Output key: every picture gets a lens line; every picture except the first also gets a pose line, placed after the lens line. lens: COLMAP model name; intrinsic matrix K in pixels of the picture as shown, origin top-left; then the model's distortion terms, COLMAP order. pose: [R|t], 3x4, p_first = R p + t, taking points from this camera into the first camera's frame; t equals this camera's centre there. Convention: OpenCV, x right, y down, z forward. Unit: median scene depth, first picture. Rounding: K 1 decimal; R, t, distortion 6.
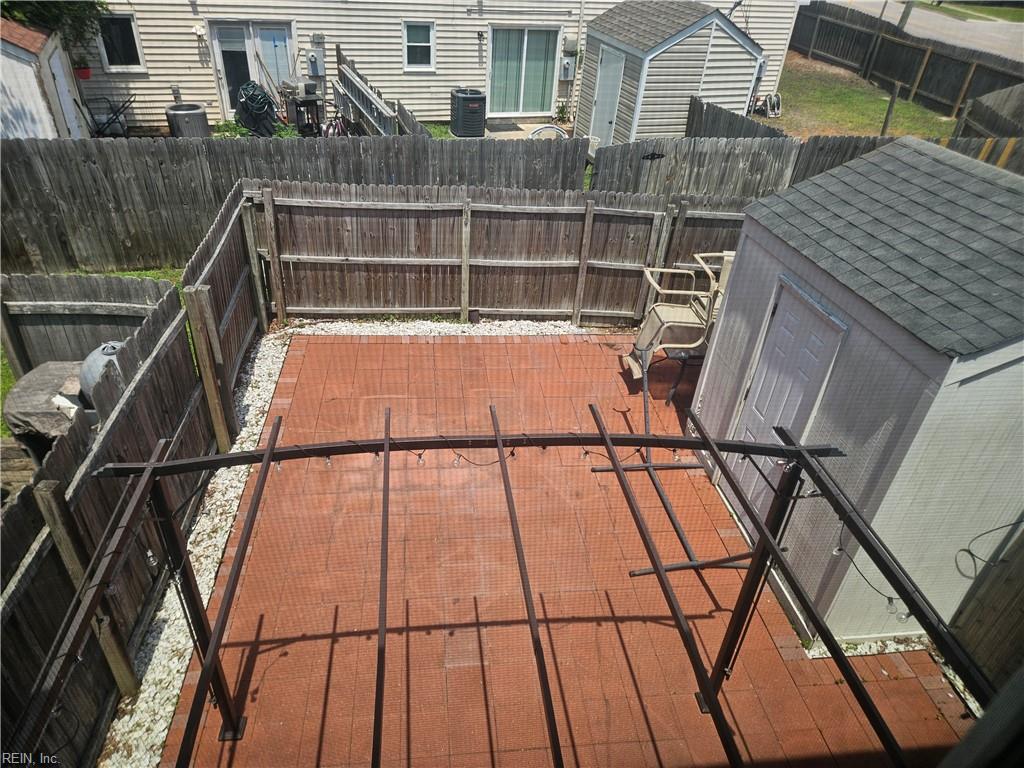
lens RADIAL K [[673.9, 0, 514.4], [0, 673.9, 386.3], [0, 0, 1]] dist [0.039552, -0.034139]
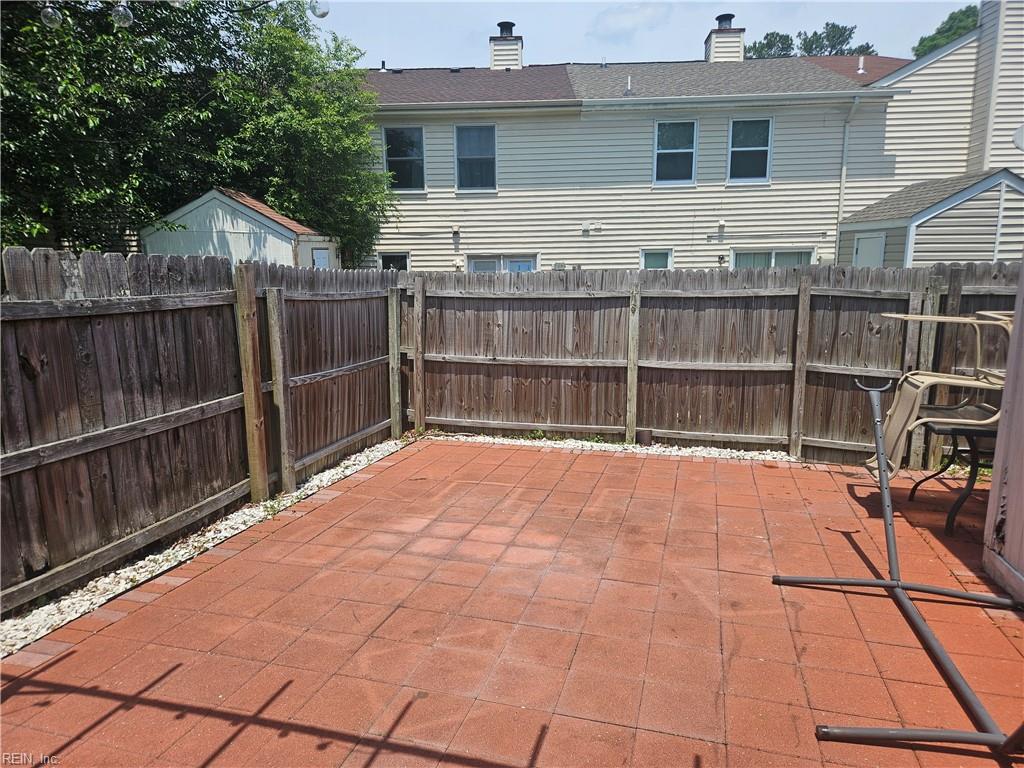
lens RADIAL K [[673.9, 0, 503.7], [0, 673.9, 384.7], [0, 0, 1]] dist [0.039552, -0.034139]
pose [[0.912878, -0.016247, -0.407908, 0.108176], [-0.167860, 0.895890, -0.411345, 0.185741], [0.372124, 0.443980, 0.815111, 0.307985]]
